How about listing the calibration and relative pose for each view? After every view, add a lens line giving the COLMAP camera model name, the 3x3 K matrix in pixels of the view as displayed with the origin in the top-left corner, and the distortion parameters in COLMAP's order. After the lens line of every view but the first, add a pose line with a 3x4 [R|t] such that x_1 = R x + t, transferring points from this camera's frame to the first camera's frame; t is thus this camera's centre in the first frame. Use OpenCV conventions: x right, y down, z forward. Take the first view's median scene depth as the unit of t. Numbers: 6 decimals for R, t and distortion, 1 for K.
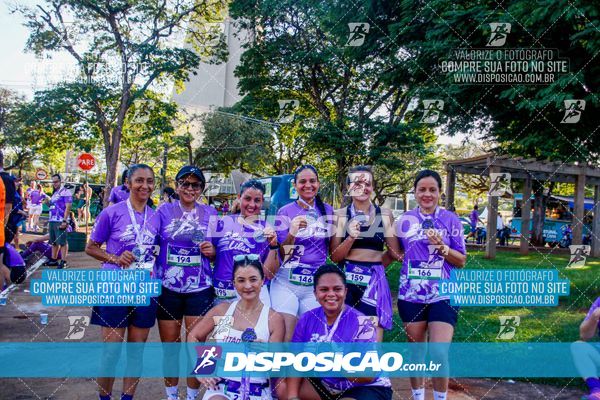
lens RADIAL K [[631.3, 0, 300.0], [0, 631.3, 200.0], [0, 0, 1]] dist [-0.068435, 0.228450]
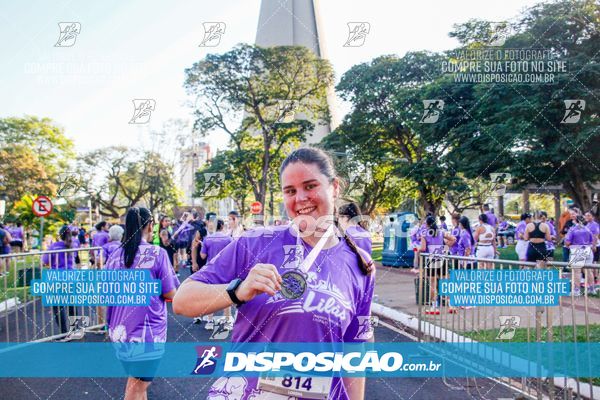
lens RADIAL K [[691.8, 0, 300.0], [0, 691.8, 200.0], [0, 0, 1]] dist [0.022887, 0.019858]
pose [[0.991082, -0.083719, -0.103668, -0.047110], [0.081062, 0.996270, -0.029588, -0.017708], [0.105759, 0.020920, 0.994172, -0.527341]]
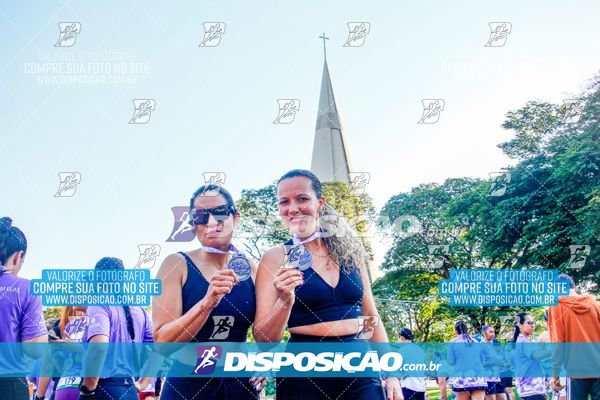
lens RADIAL K [[565.7, 0, 300.0], [0, 565.7, 200.0], [0, 0, 1]] dist [-0.072256, 0.006146]
pose [[0.975371, -0.161327, -0.150413, -0.074866], [0.109572, 0.946234, -0.304361, 0.005275], [0.191428, 0.280384, 0.940606, -0.207864]]
